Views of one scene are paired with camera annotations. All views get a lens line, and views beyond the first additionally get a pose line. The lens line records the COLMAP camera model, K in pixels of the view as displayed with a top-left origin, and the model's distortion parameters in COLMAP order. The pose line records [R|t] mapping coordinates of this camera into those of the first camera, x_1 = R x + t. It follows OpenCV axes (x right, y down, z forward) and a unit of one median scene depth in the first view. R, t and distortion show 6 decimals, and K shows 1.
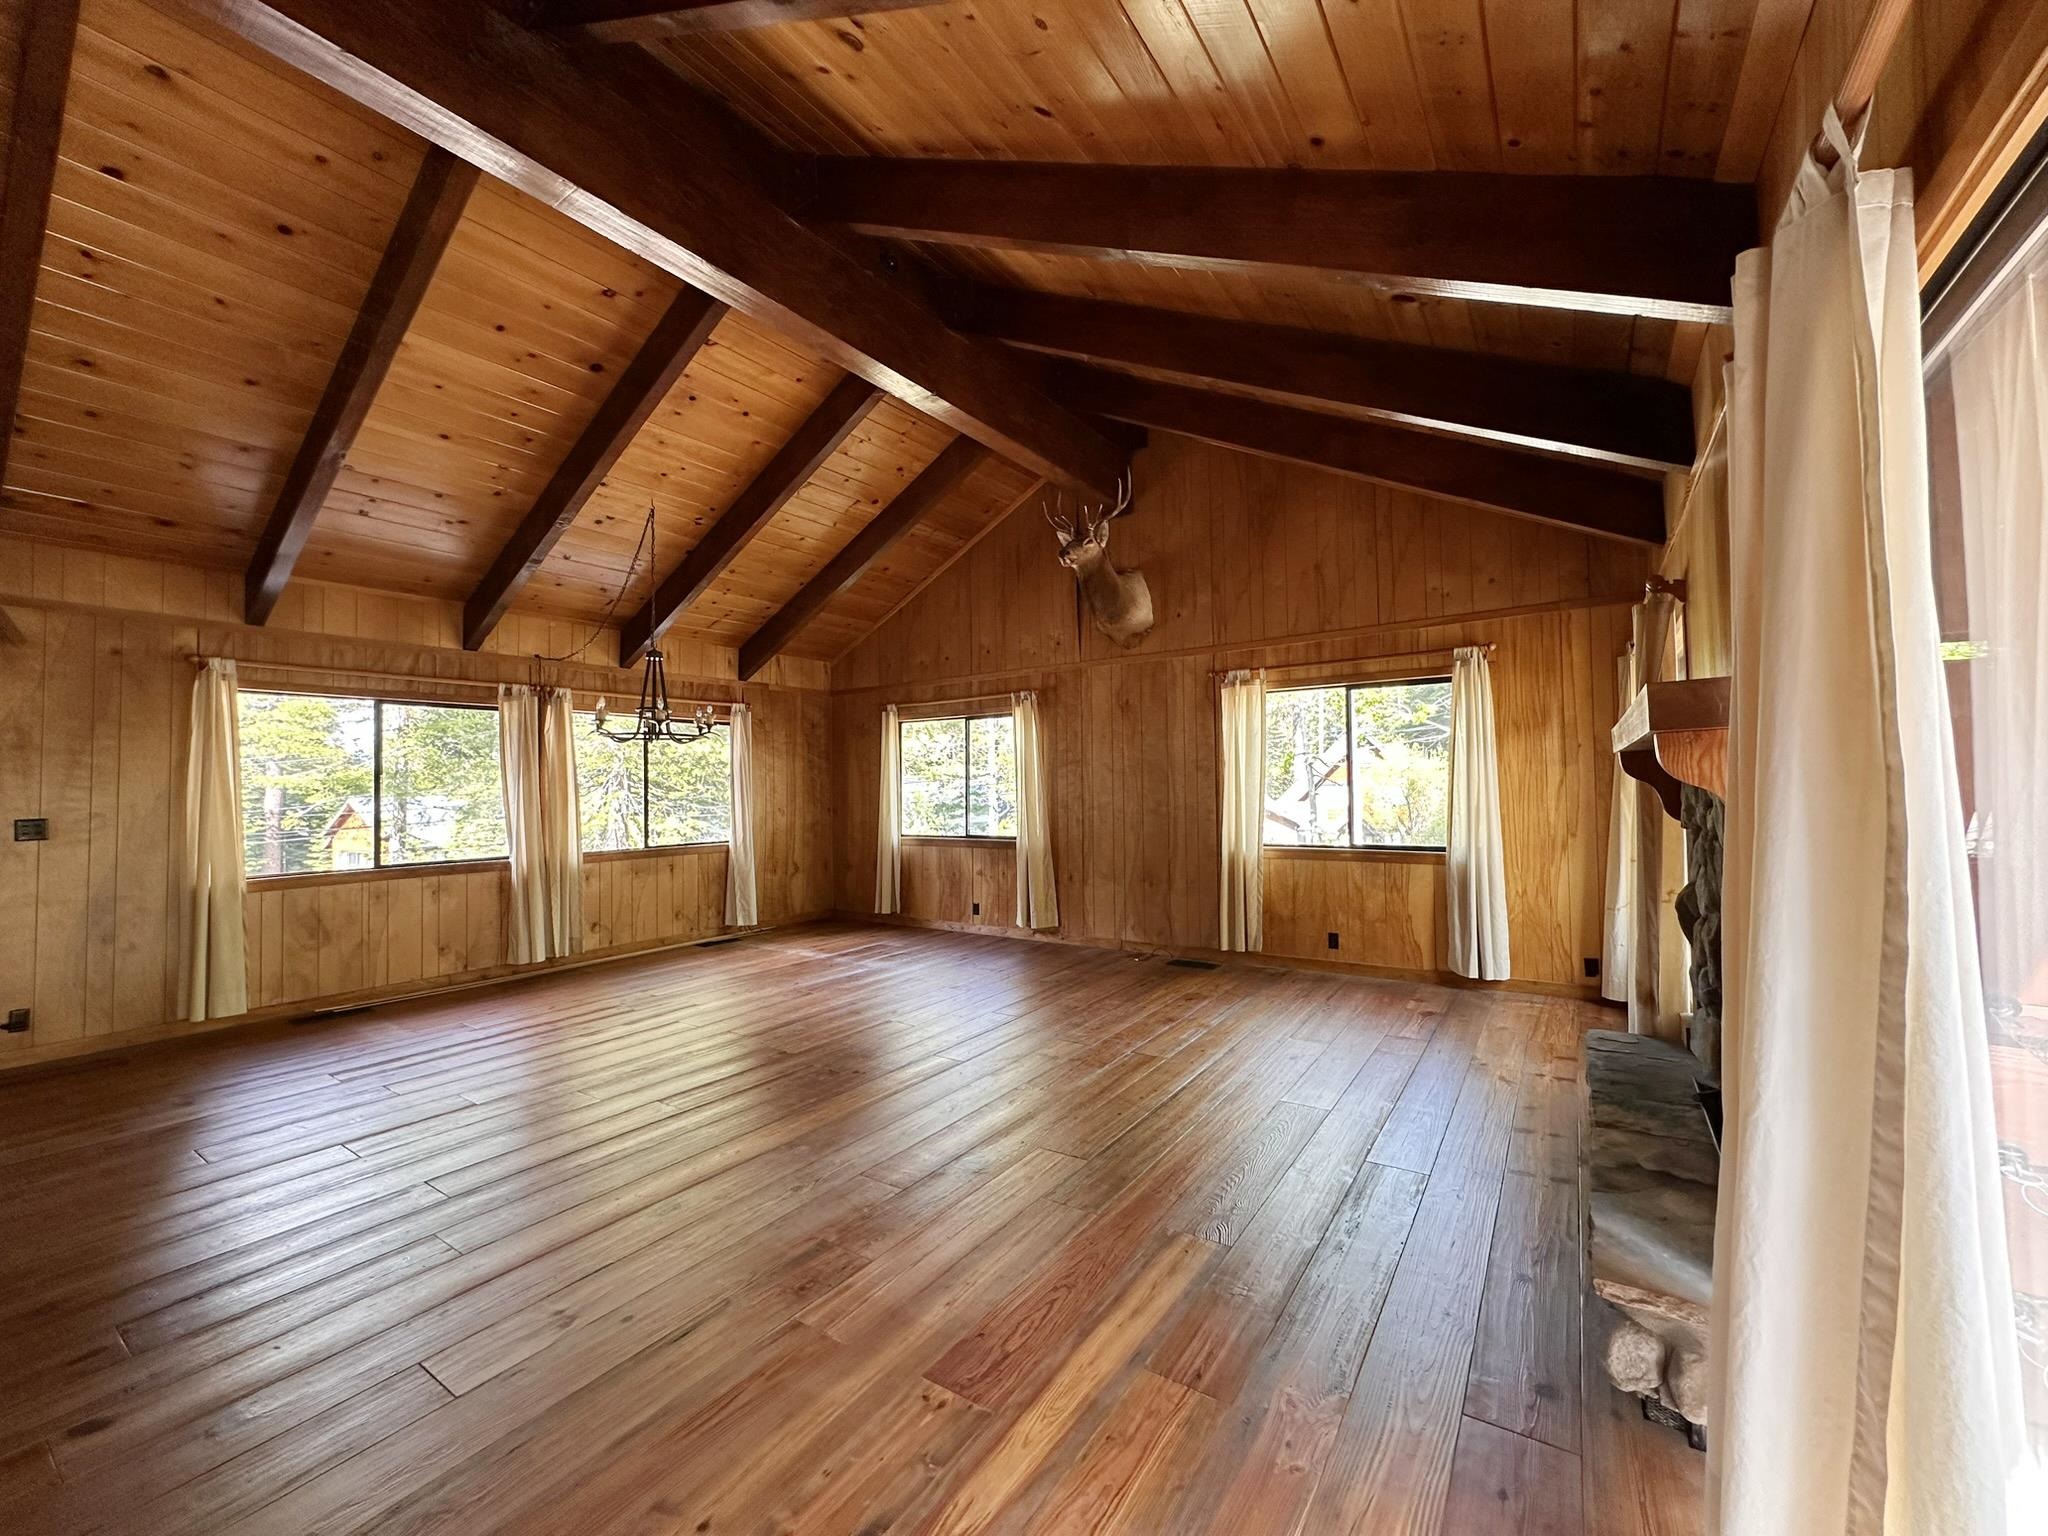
lens RADIAL K [[815.1, 0, 1023.5], [0, 815.1, 772.7], [0, 0, 1]] dist [-0.011042, 0.000500]
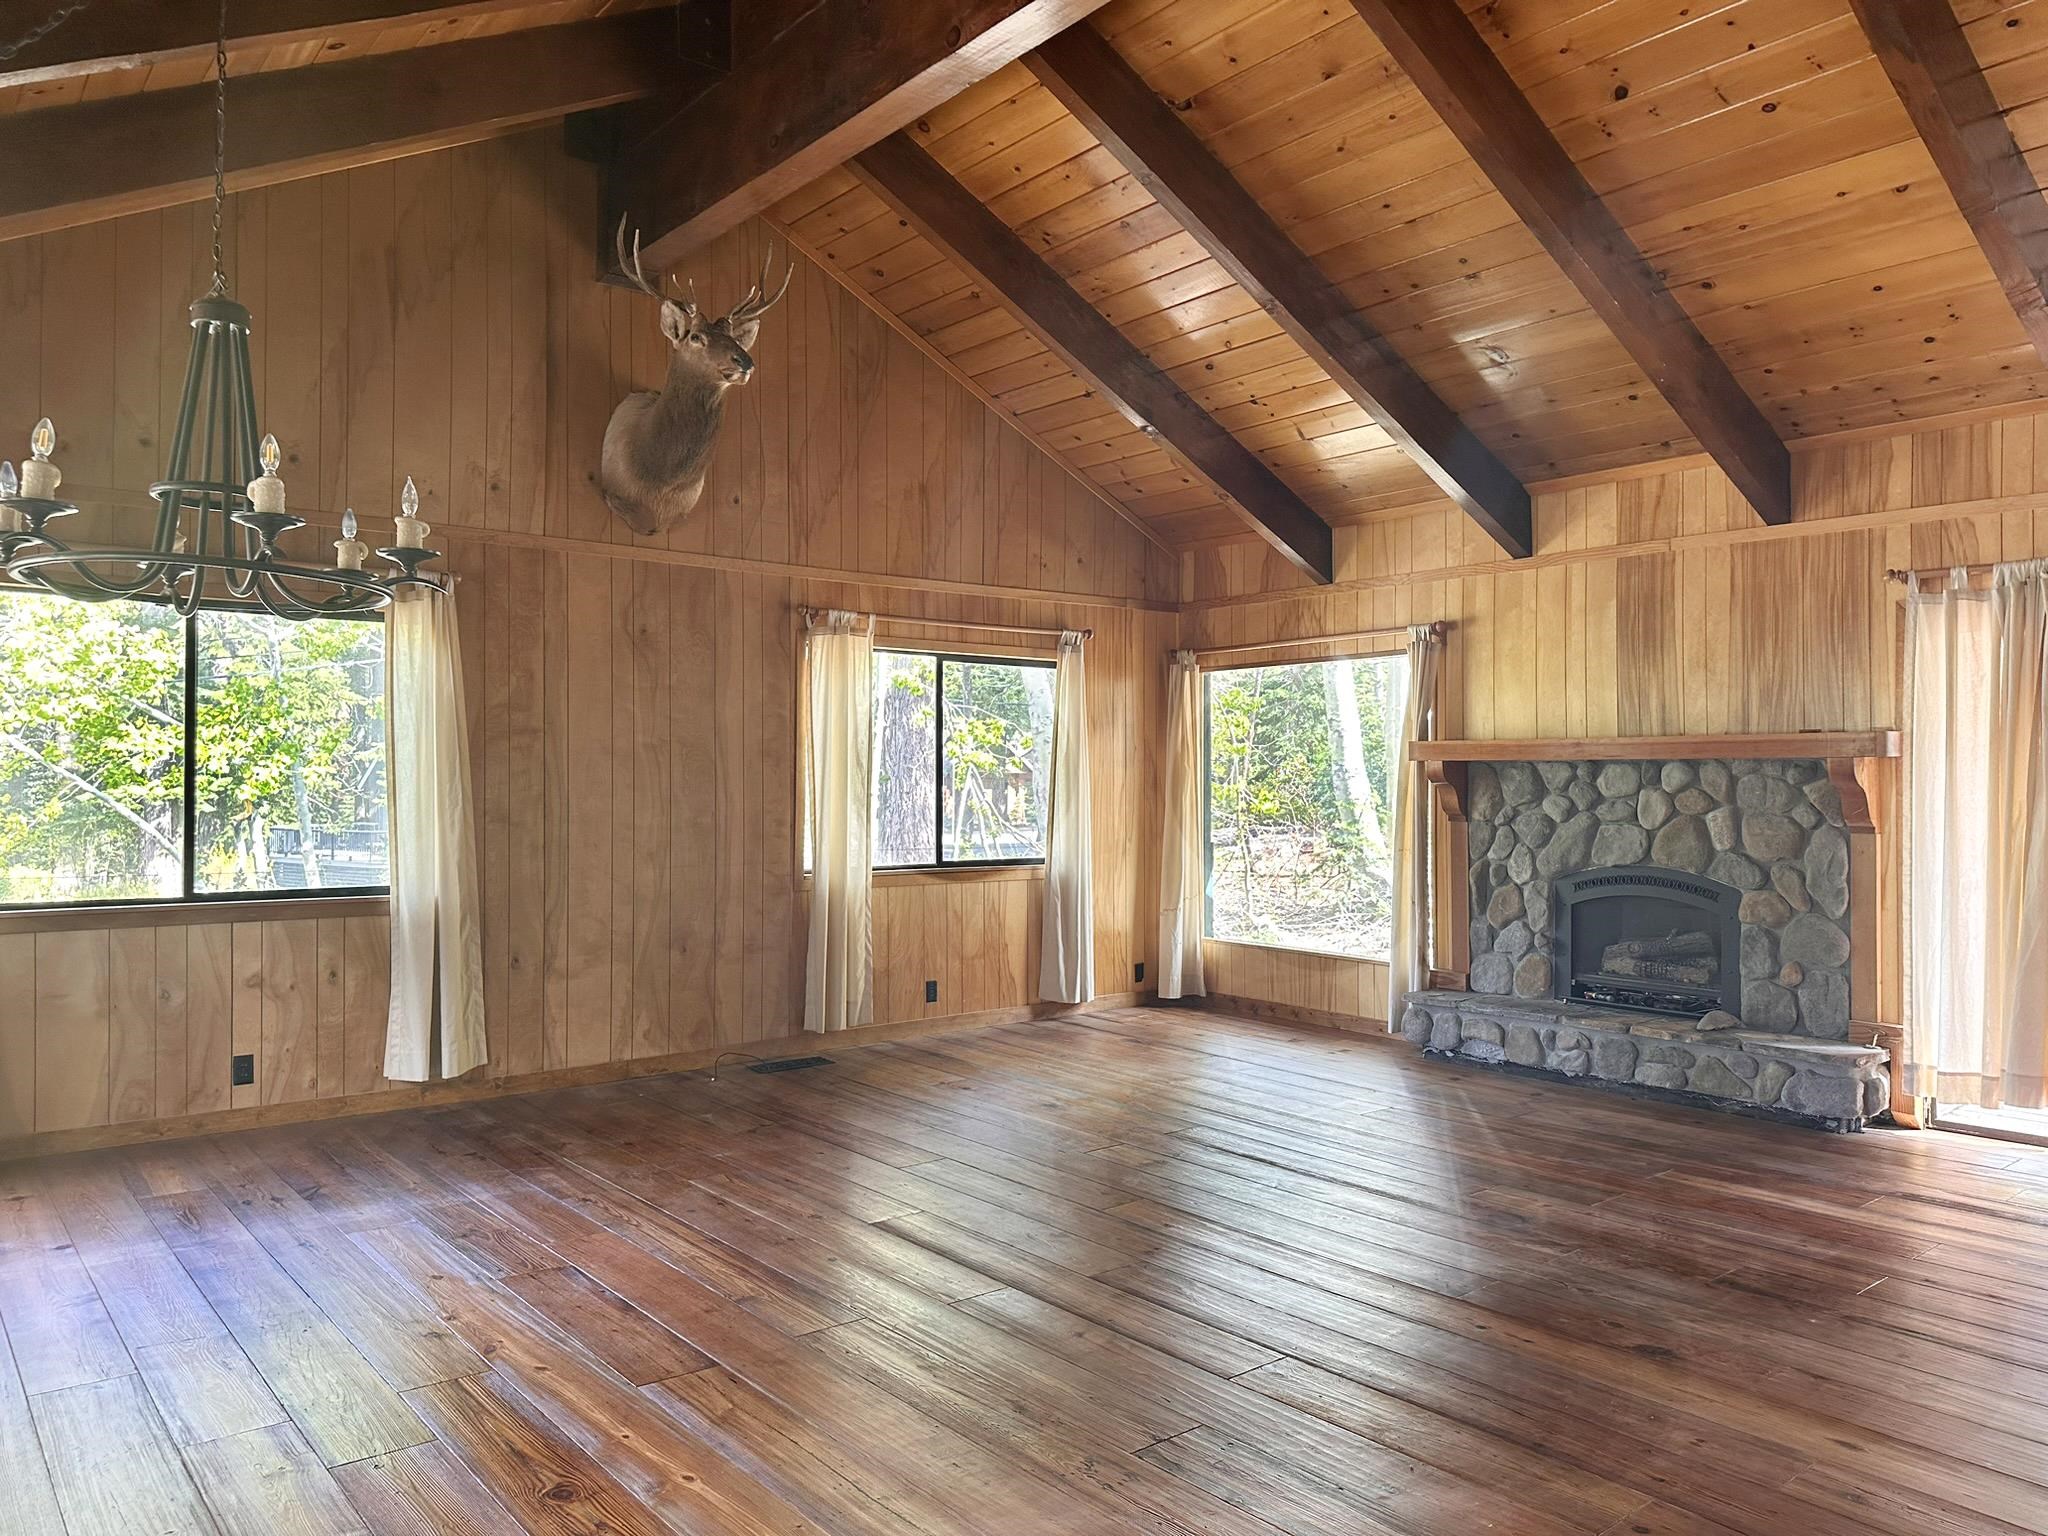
lens RADIAL K [[1429.3, 0, 1022.8], [0, 1429.3, 779.1], [0, 0, 1]] dist [0.077835, -0.032697]
pose [[0.287447, 0.019881, 0.957590, -0.806336], [-0.024389, 0.999612, -0.013432, 0.024038], [-0.957486, -0.019493, 0.287820, 0.507241]]
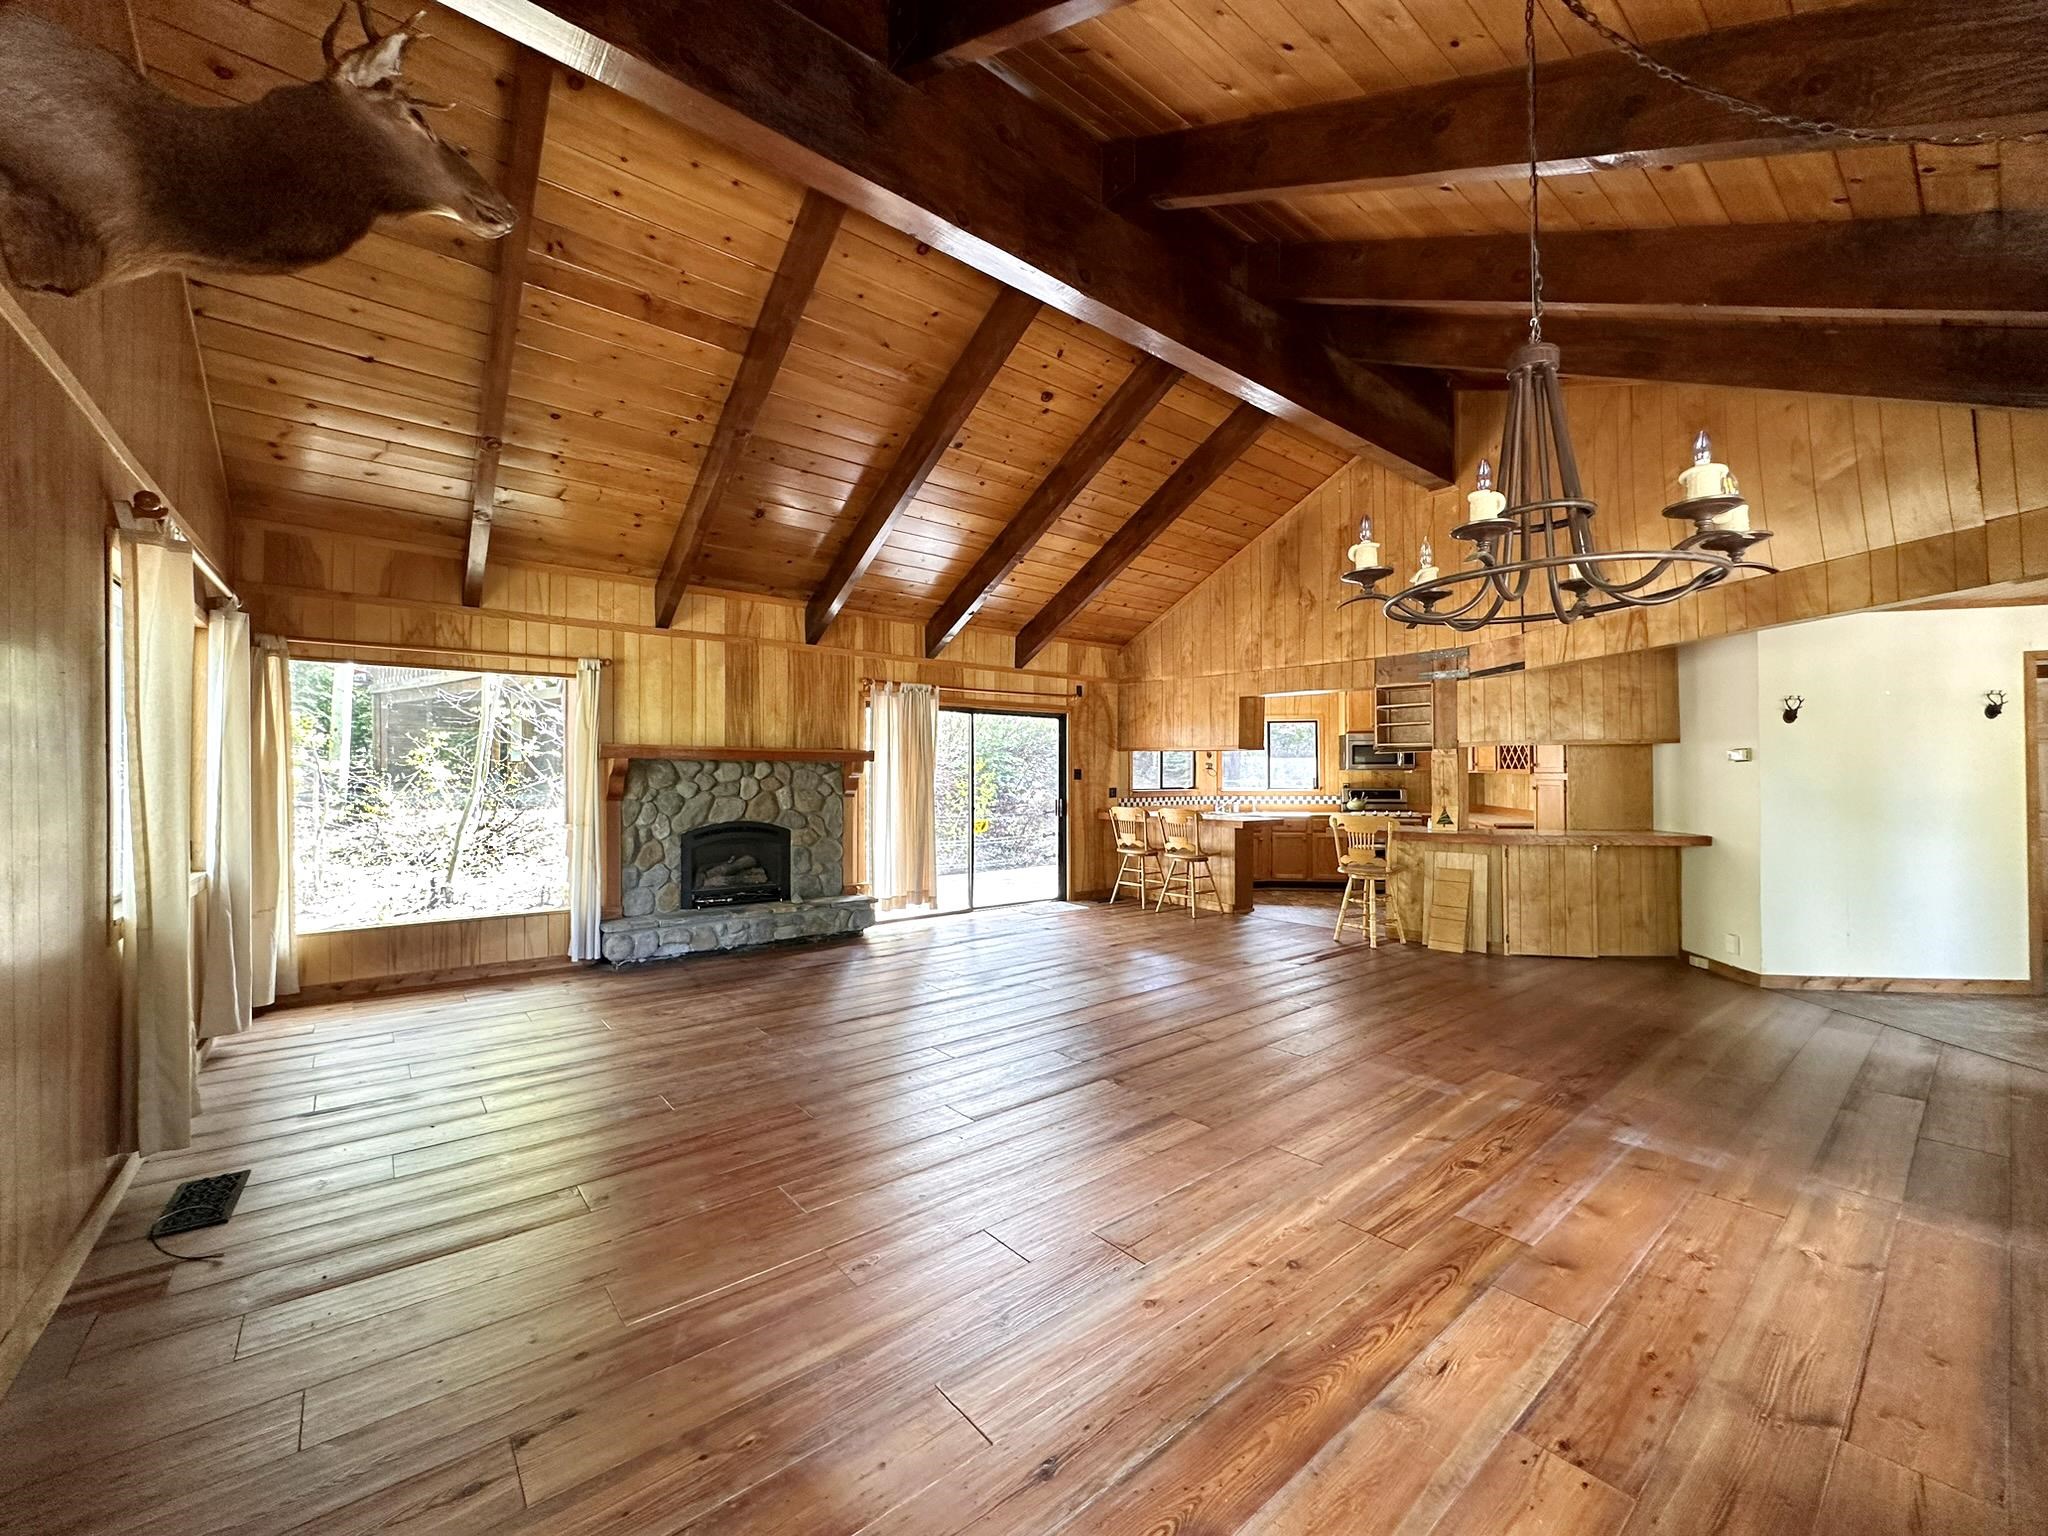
lens RADIAL K [[815.1, 0, 1026.9], [0, 815.1, 773.4], [0, 0, 1]] dist [-0.011042, 0.000500]
pose [[-0.957983, 0.021776, 0.285996, -0.310891], [0.014214, 0.999493, -0.028491, 0.036225], [-0.286472, -0.023229, -0.957807, 1.272246]]
